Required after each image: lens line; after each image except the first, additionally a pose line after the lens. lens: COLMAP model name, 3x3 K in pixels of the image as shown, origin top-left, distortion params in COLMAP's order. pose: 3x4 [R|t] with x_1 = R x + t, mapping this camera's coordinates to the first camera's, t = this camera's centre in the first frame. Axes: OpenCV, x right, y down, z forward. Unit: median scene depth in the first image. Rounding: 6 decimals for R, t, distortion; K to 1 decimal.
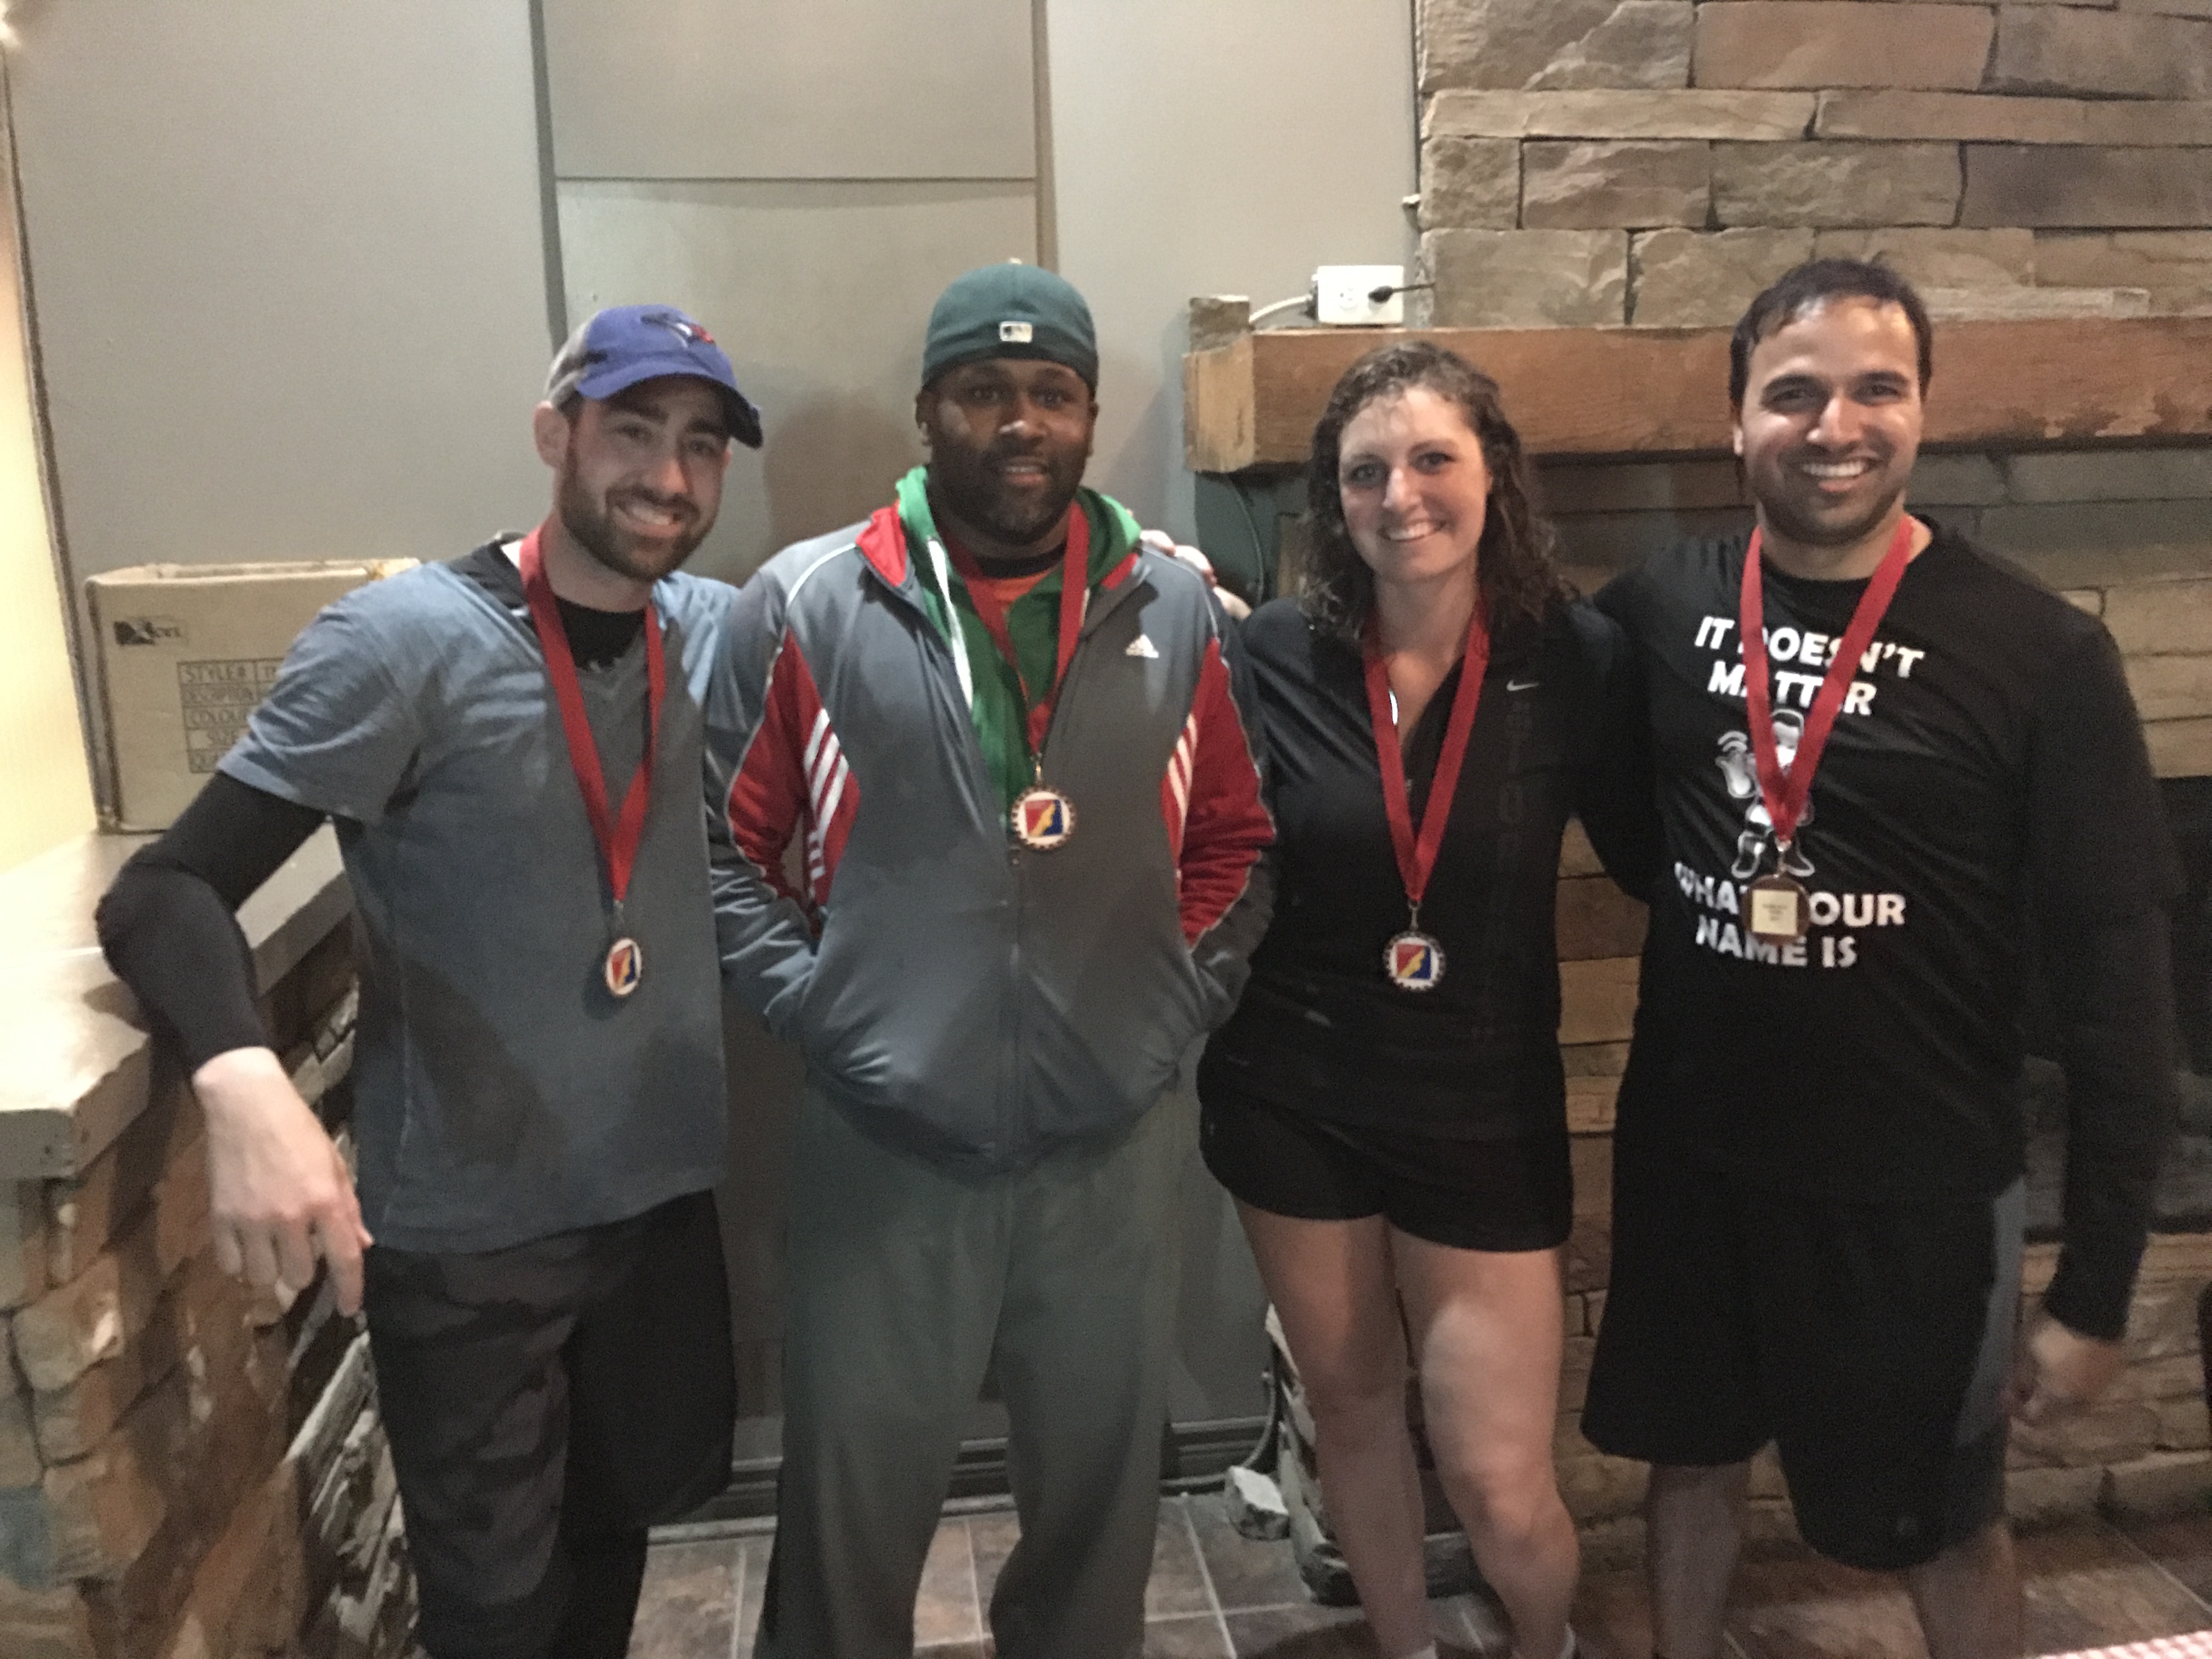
lens RADIAL K [[1817.5, 0, 1106.0], [0, 1817.5, 829.5], [0, 0, 1]] dist [-0.032945, 0.069759]
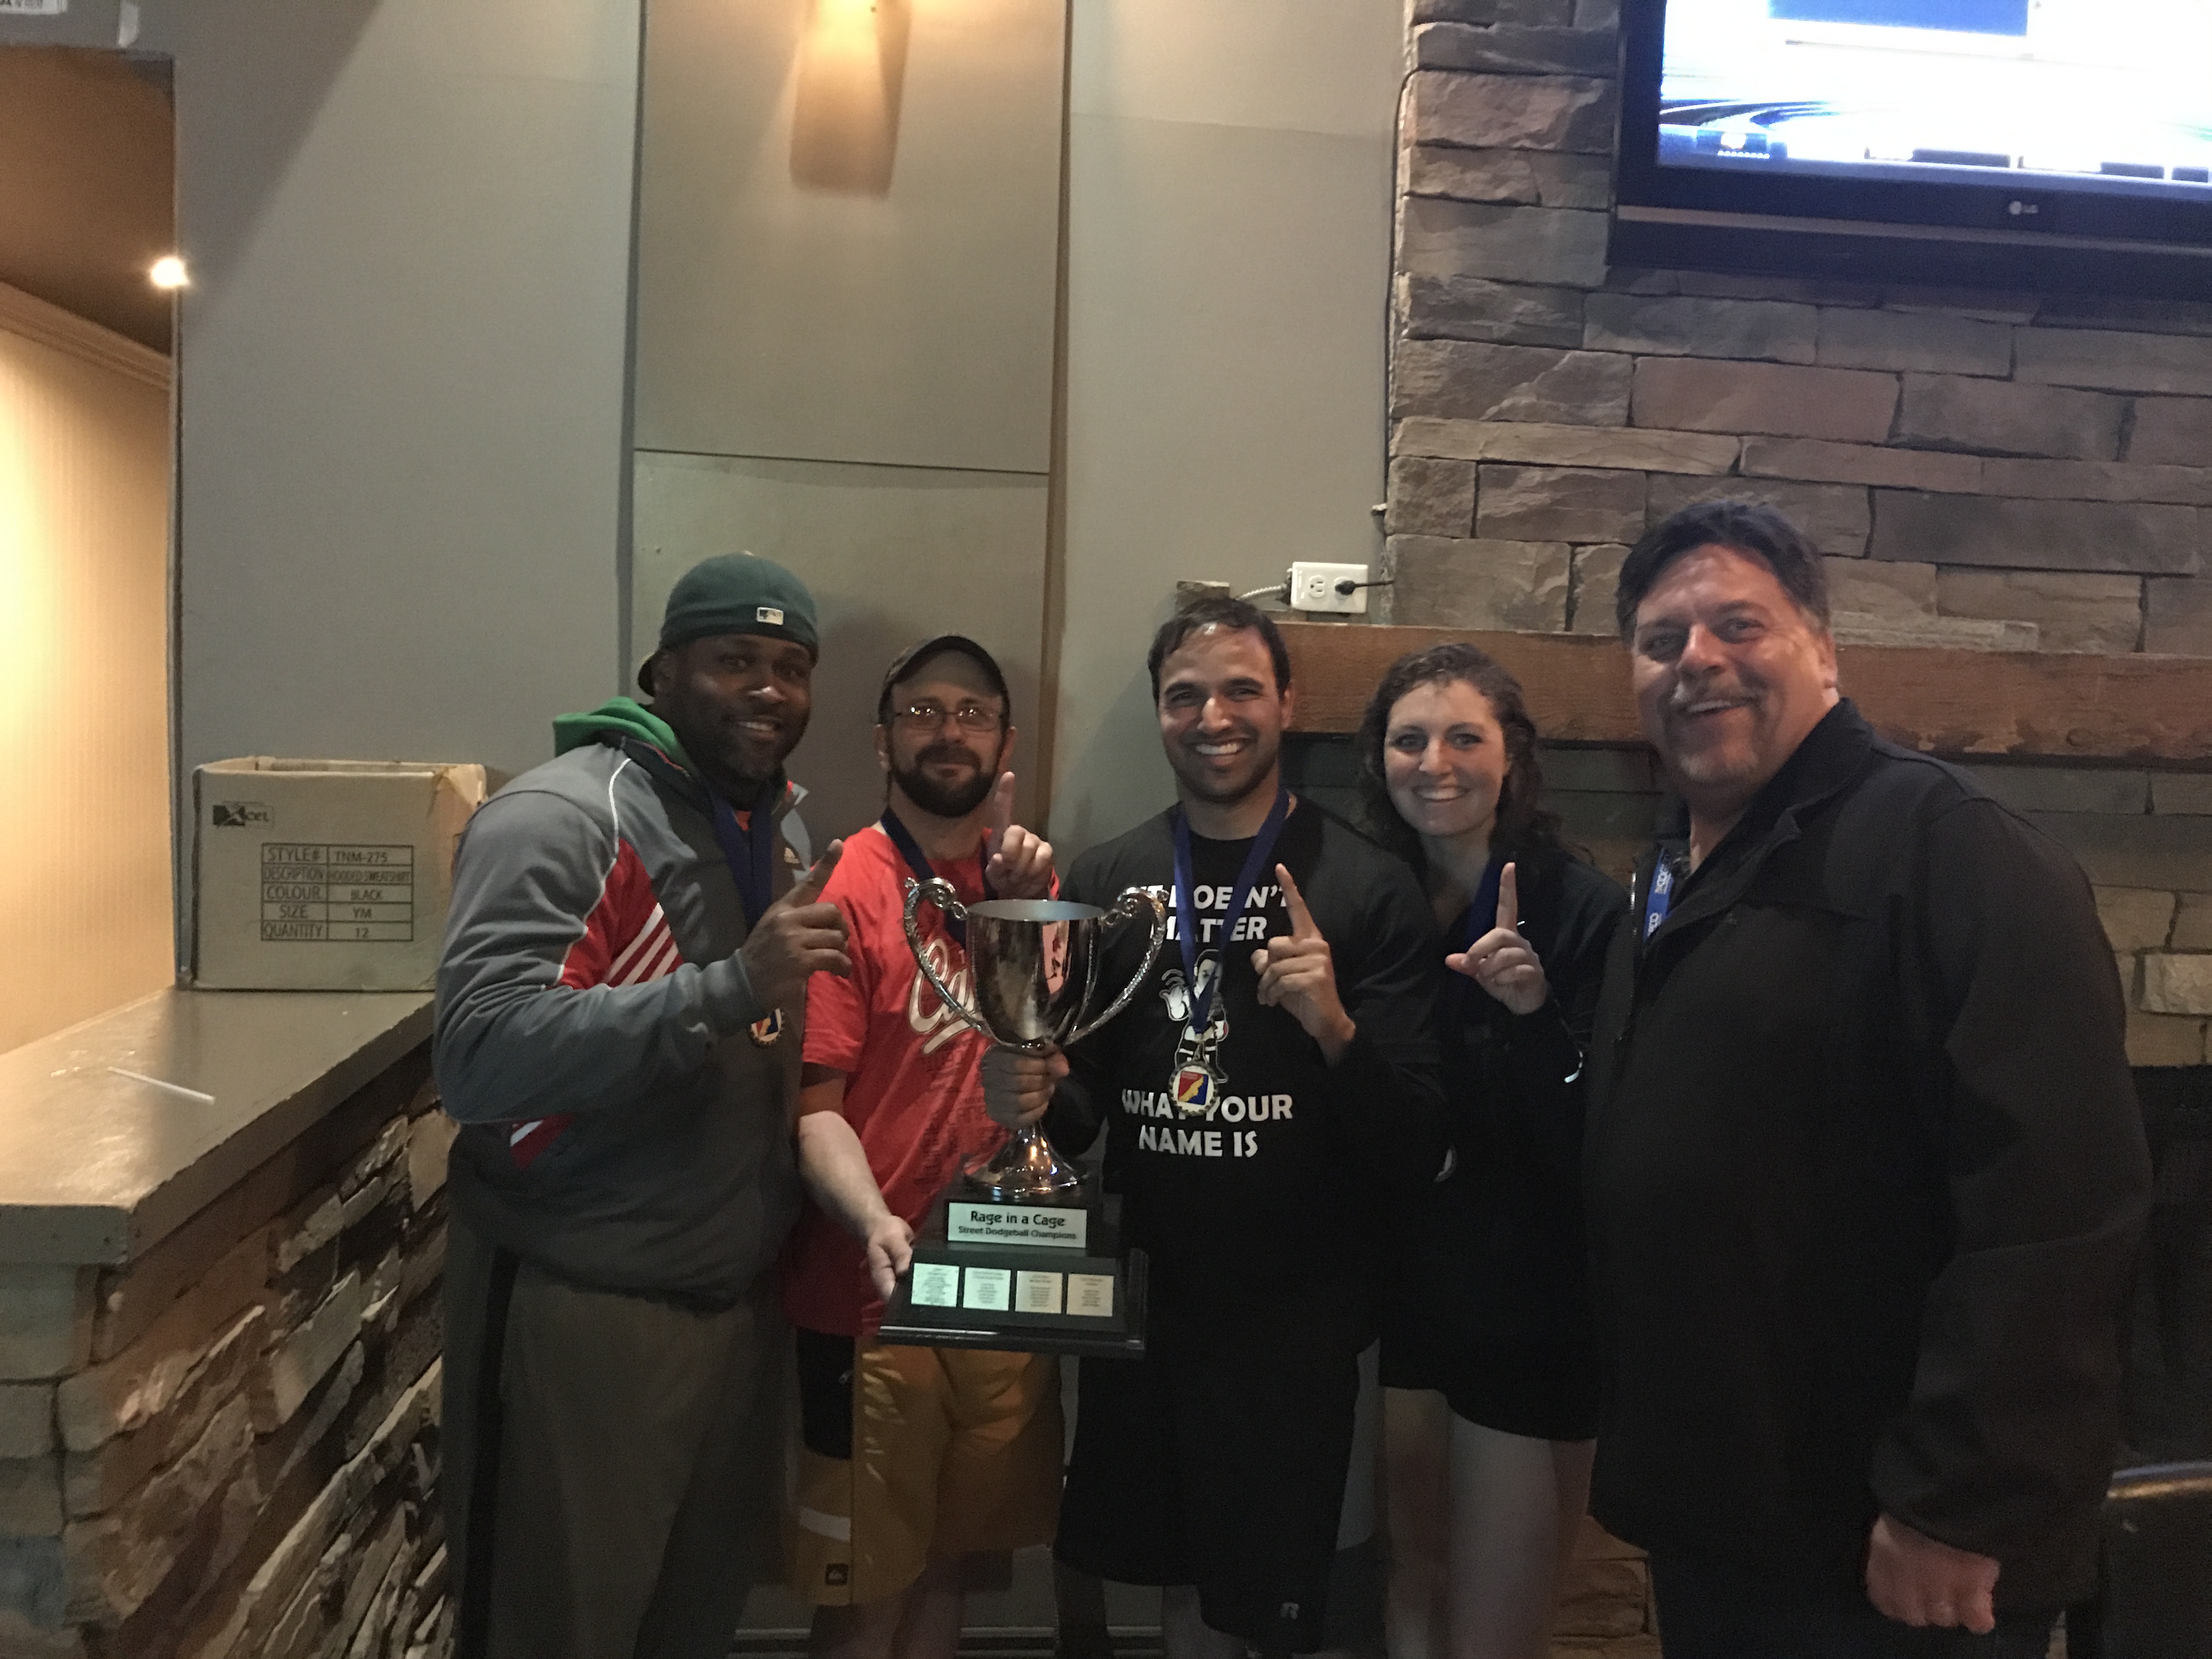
lens RADIAL K [[1817.5, 0, 1106.0], [0, 1817.5, 829.5], [0, 0, 1]] dist [-0.032945, 0.069759]
pose [[0.997389, 0.062966, -0.035358, 0.051608], [-0.066961, 0.989726, -0.126328, 0.007012], [0.027041, 0.128366, 0.991358, -0.105996]]
